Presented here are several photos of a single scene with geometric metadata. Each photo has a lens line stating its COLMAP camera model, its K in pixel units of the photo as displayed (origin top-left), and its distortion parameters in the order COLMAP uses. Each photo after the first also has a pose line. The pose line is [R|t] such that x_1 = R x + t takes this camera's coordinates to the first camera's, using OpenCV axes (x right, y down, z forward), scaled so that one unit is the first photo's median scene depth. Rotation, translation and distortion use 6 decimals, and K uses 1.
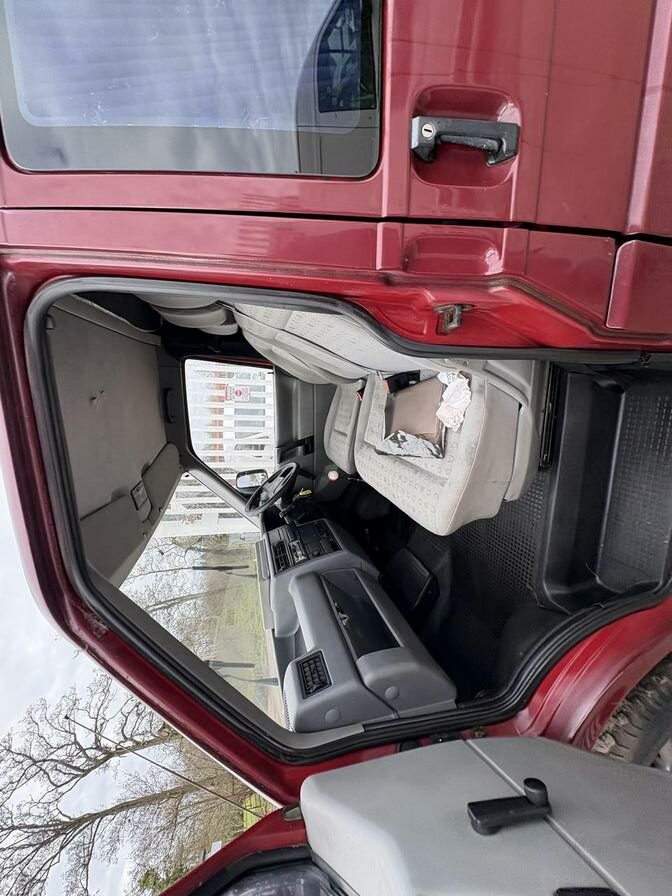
lens RADIAL K [[355.8, 0, 336.1], [0, 355.8, 449.0], [0, 0, 1]] dist [0.000312, 0.000208]
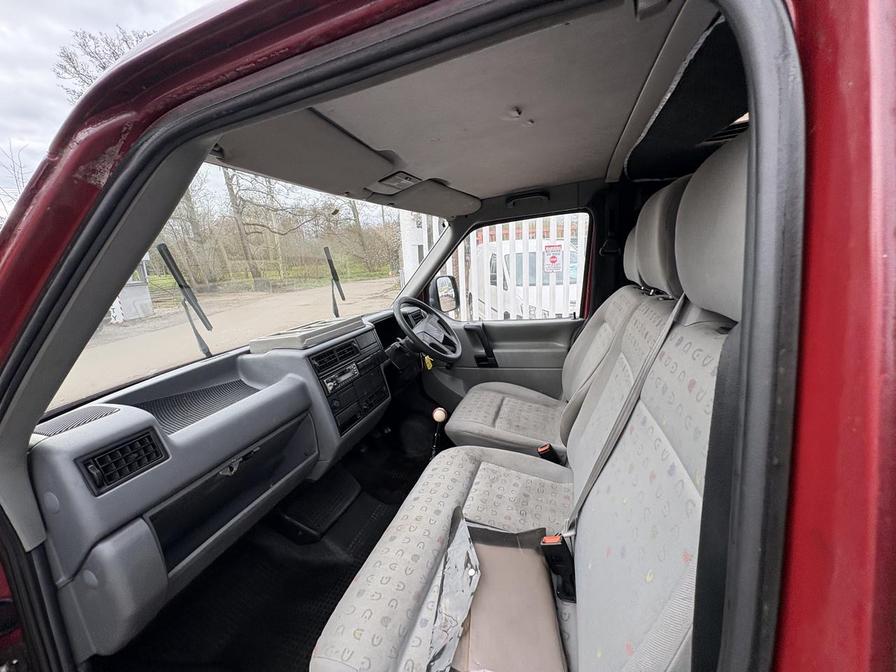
lens RADIAL K [[355.8, 0, 445.2], [0, 355.8, 334.2], [0, 0, 1]] dist [0.000312, 0.000208]
pose [[0.017999, 0.999002, -0.040881, -0.142404], [-0.987335, 0.024205, 0.156794, -0.062254], [0.157627, 0.037541, 0.986785, 0.201799]]
